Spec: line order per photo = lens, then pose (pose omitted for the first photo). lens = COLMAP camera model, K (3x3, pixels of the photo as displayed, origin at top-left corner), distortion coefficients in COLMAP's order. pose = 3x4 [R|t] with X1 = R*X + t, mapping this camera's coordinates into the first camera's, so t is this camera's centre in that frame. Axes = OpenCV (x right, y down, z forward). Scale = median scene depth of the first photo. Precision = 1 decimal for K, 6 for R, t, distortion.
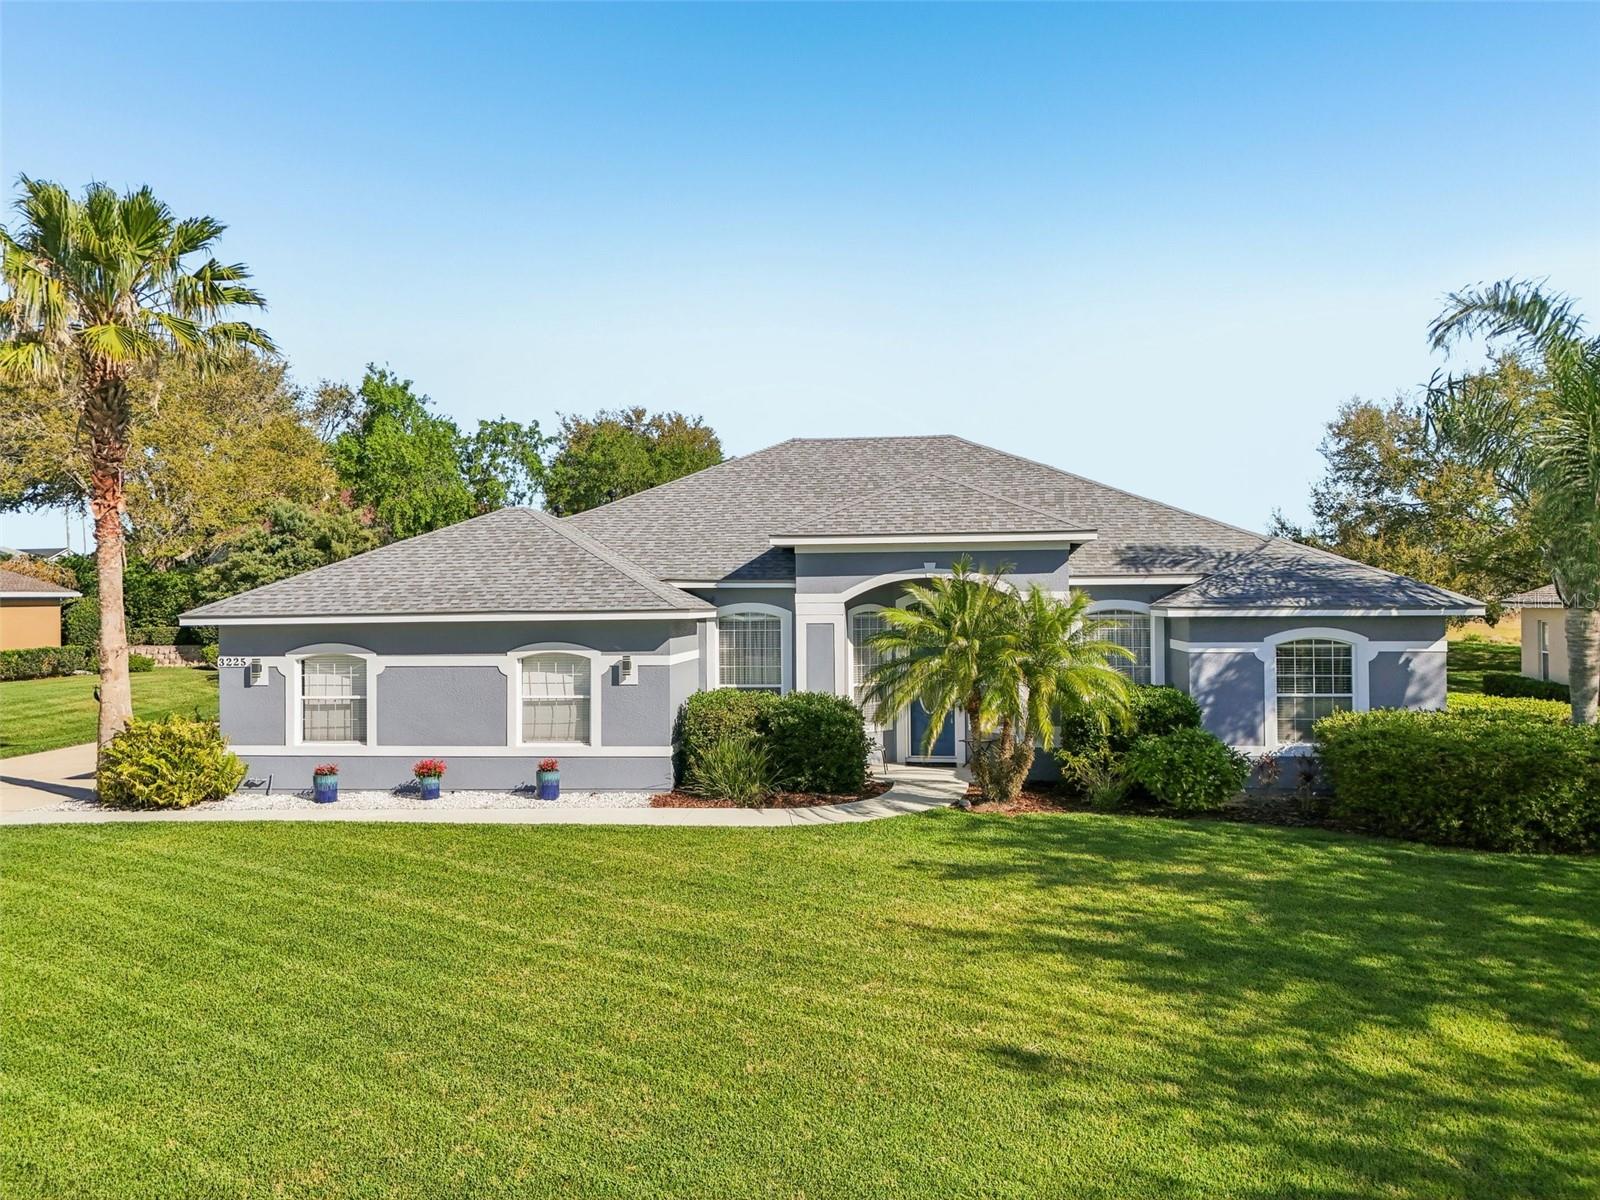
lens RADIAL K [[1178.5, 0, 801.1], [0, 1178.5, 591.5], [0, 0, 1]] dist [0.063026, -0.050131]
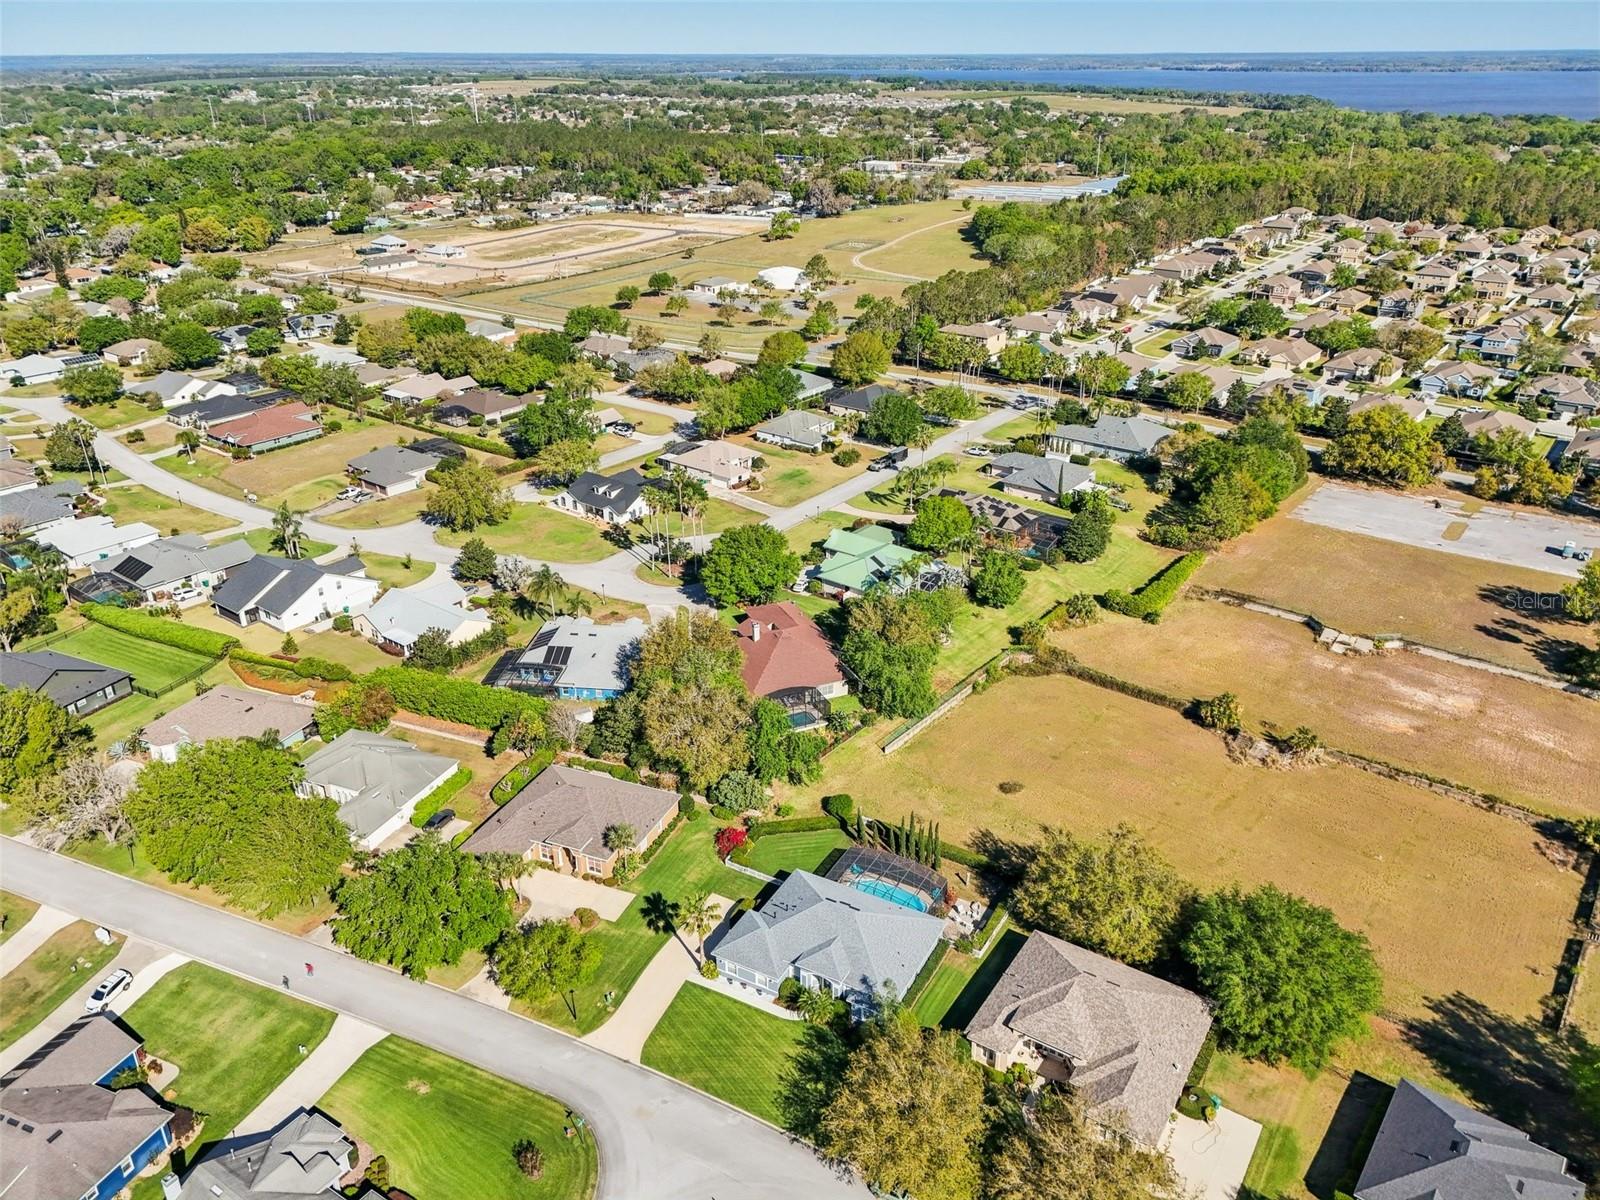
lens RADIAL K [[1178.5, 0, 808.0], [0, 1178.5, 611.7], [0, 0, 1]] dist [0.063026, -0.050131]
pose [[0.927692, 0.170750, -0.332012, 1.865605], [-0.007032, 0.897120, 0.441731, -4.672670], [0.373281, -0.407455, 0.833452, -3.562072]]
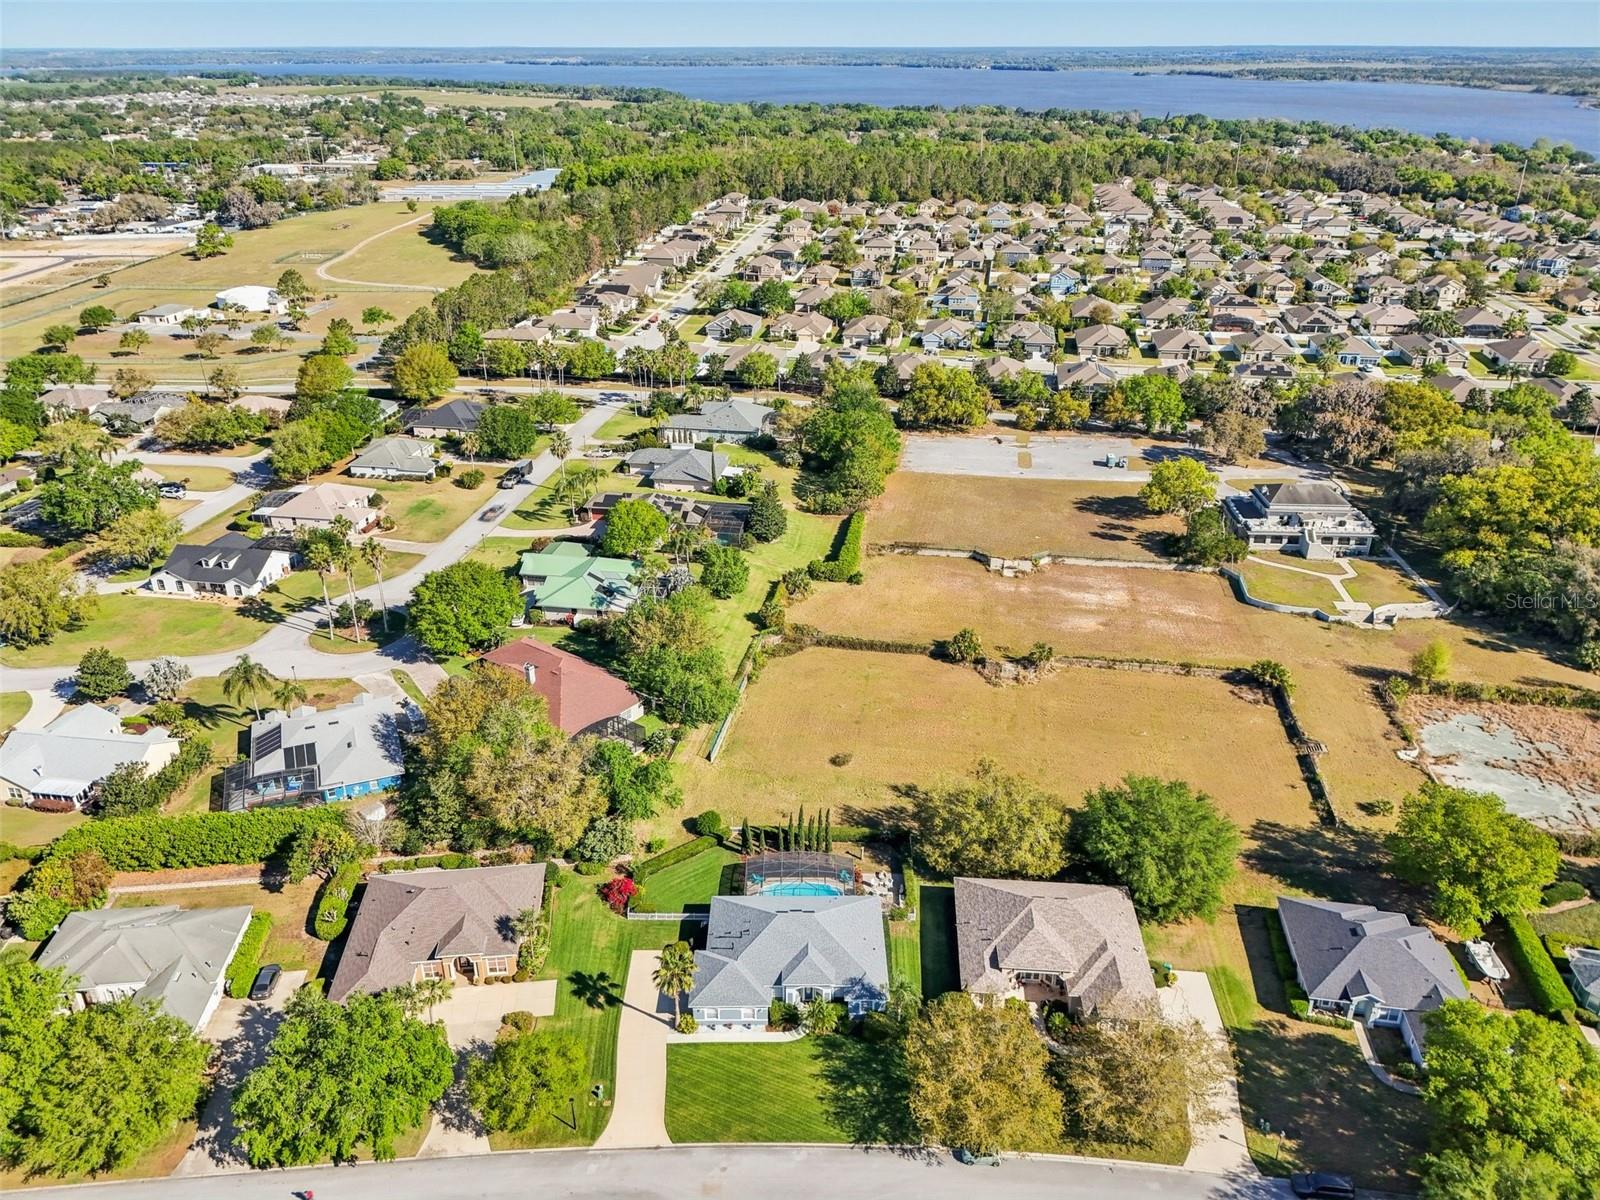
lens RADIAL K [[1178.5, 0, 804.8], [0, 1178.5, 609.1], [0, 0, 1]] dist [0.063026, -0.050131]
pose [[0.993163, -0.040451, 0.109503, -0.524171], [-0.011858, 0.898233, 0.439359, -4.668968], [-0.116132, -0.437654, 0.891612, -3.761034]]
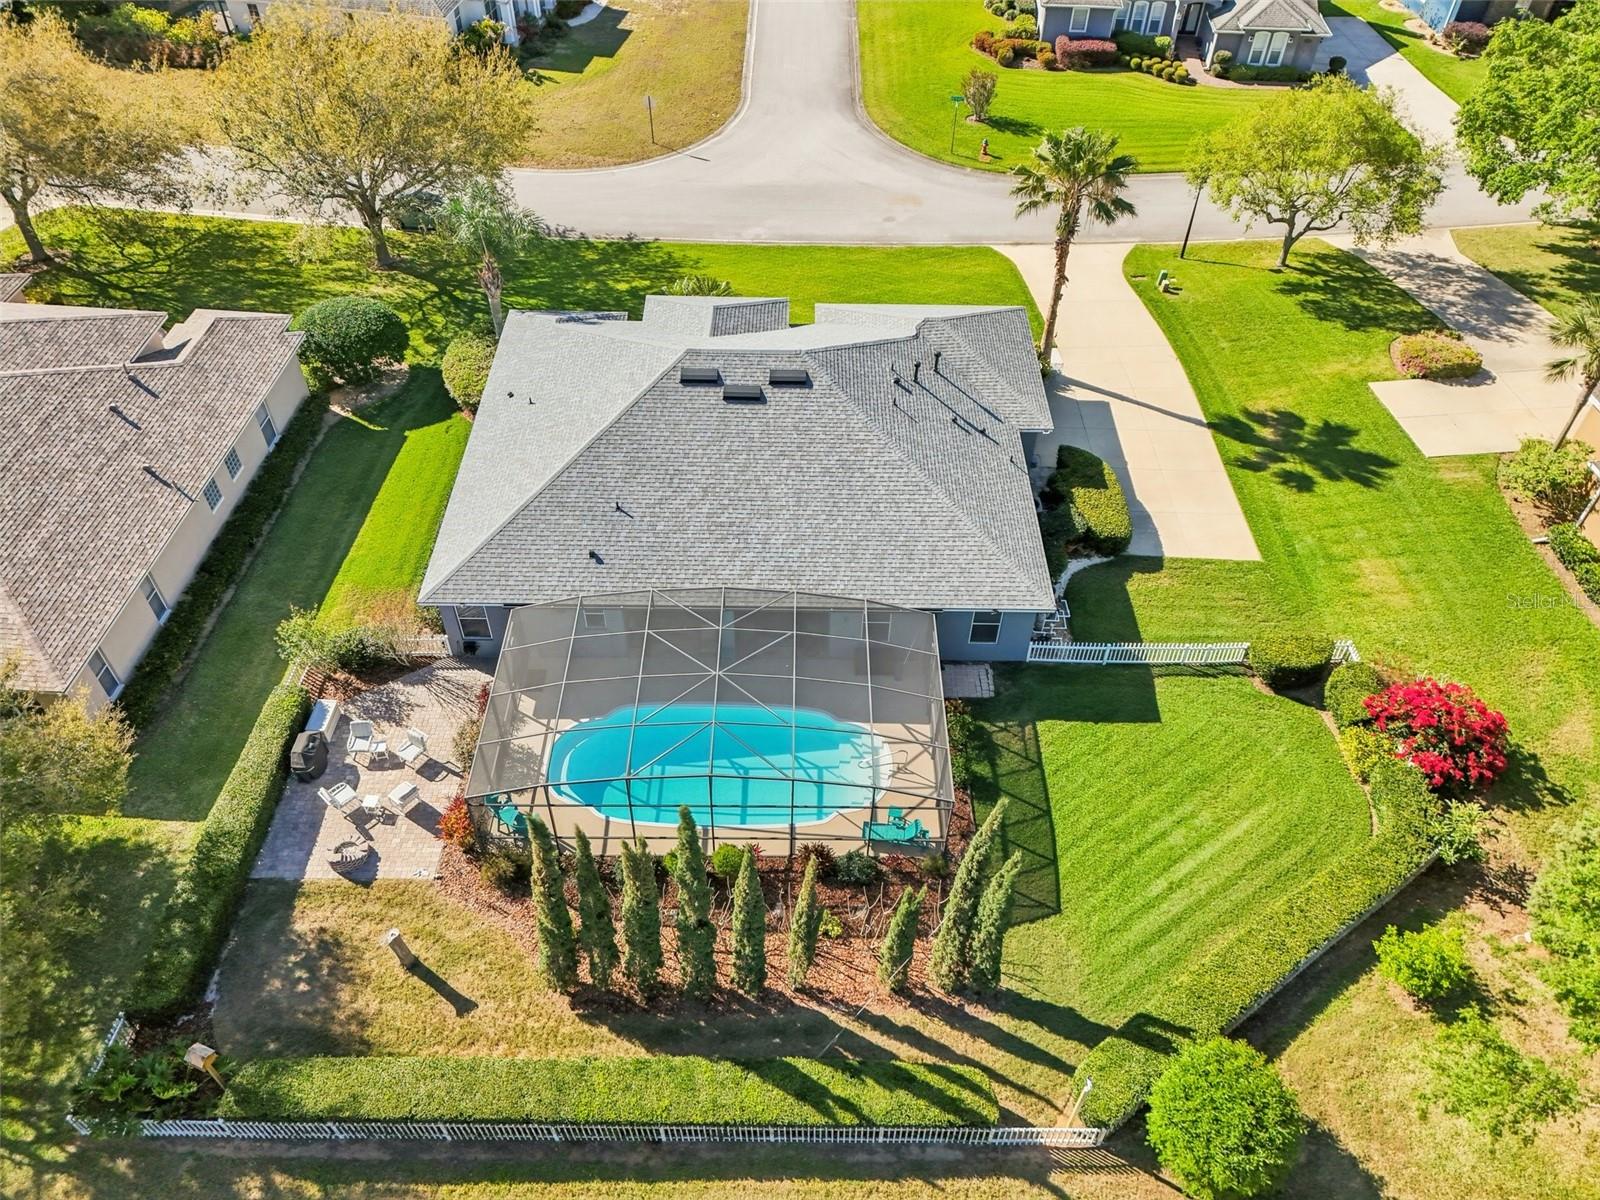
lens RADIAL K [[1178.5, 0, 800.5], [0, 1178.5, 592.1], [0, 0, 1]] dist [0.063026, -0.050131]
pose [[-0.994763, 0.063798, -0.079856, 0.177284], [-0.013329, 0.693640, 0.720199, -1.365722], [0.101338, 0.717491, -0.689157, 3.144709]]
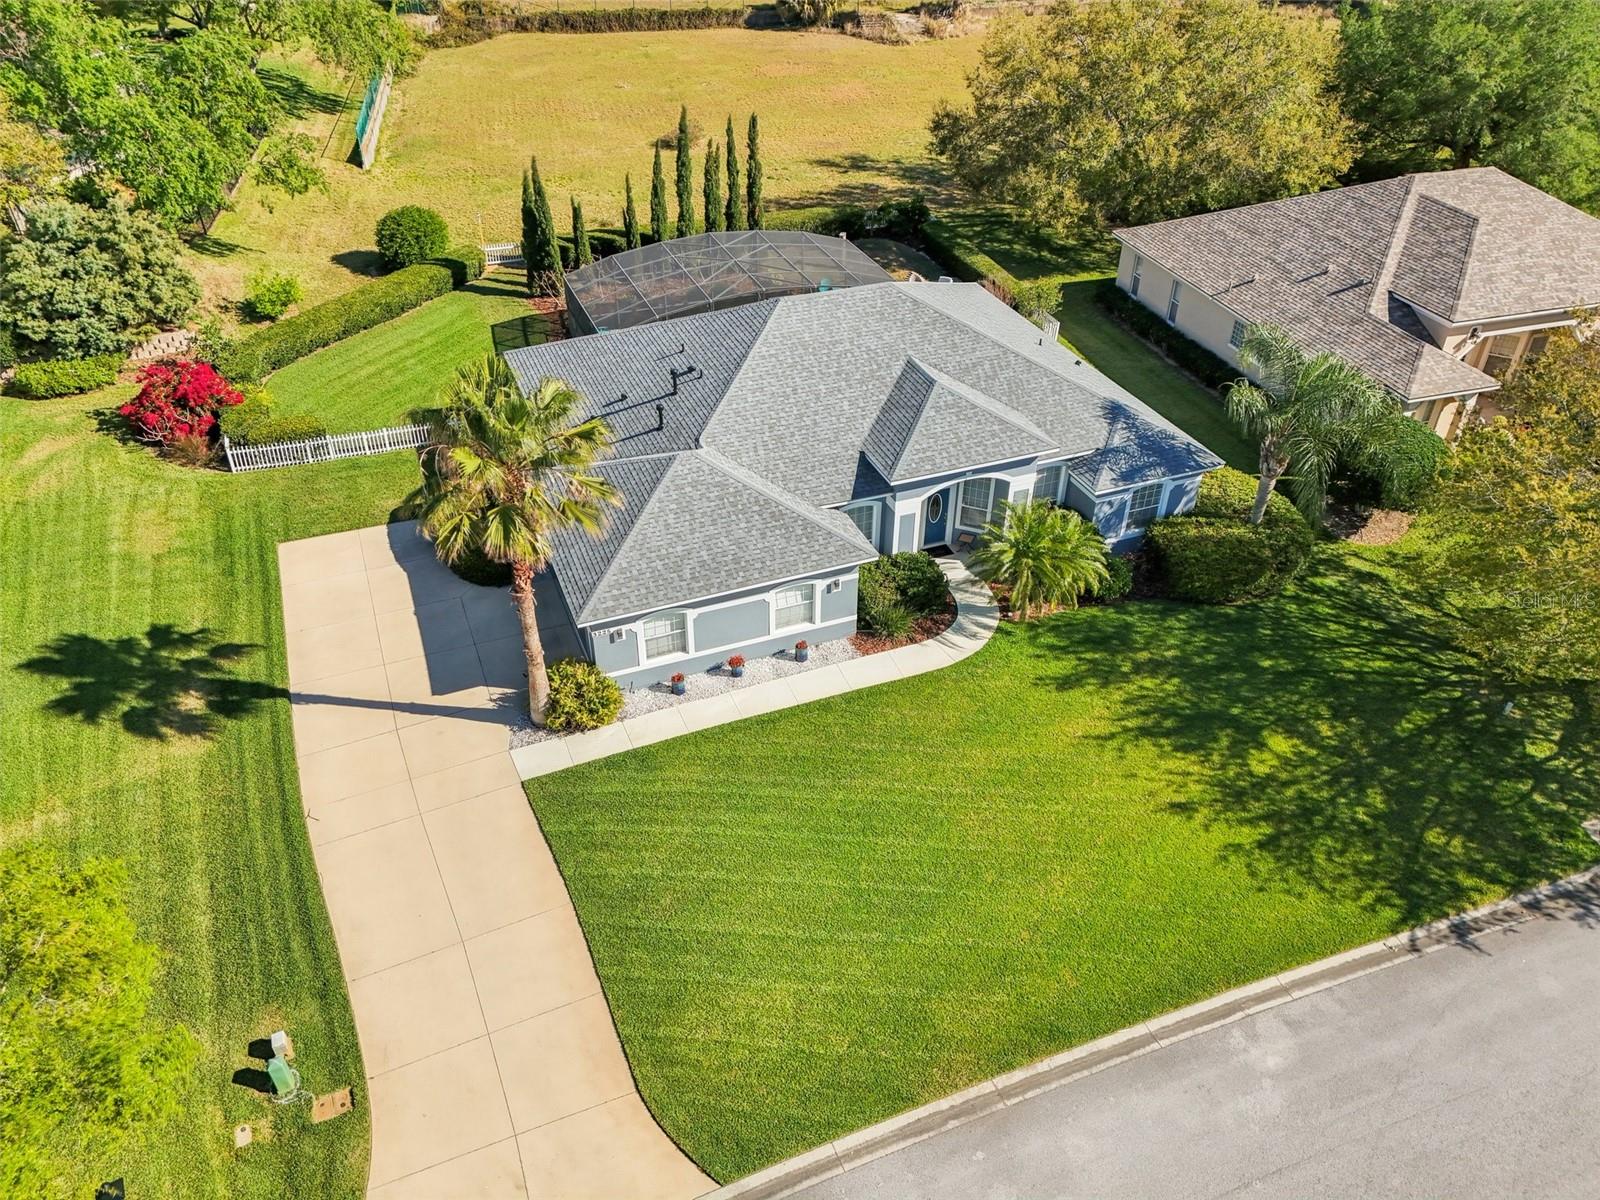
lens RADIAL K [[1178.5, 0, 805.2], [0, 1178.5, 603.9], [0, 0, 1]] dist [0.063026, -0.050131]
pose [[0.881168, -0.265520, 0.391206, -0.871754], [-0.018690, 0.807209, 0.589970, -0.925654], [-0.472434, -0.527174, 0.706324, -0.206251]]
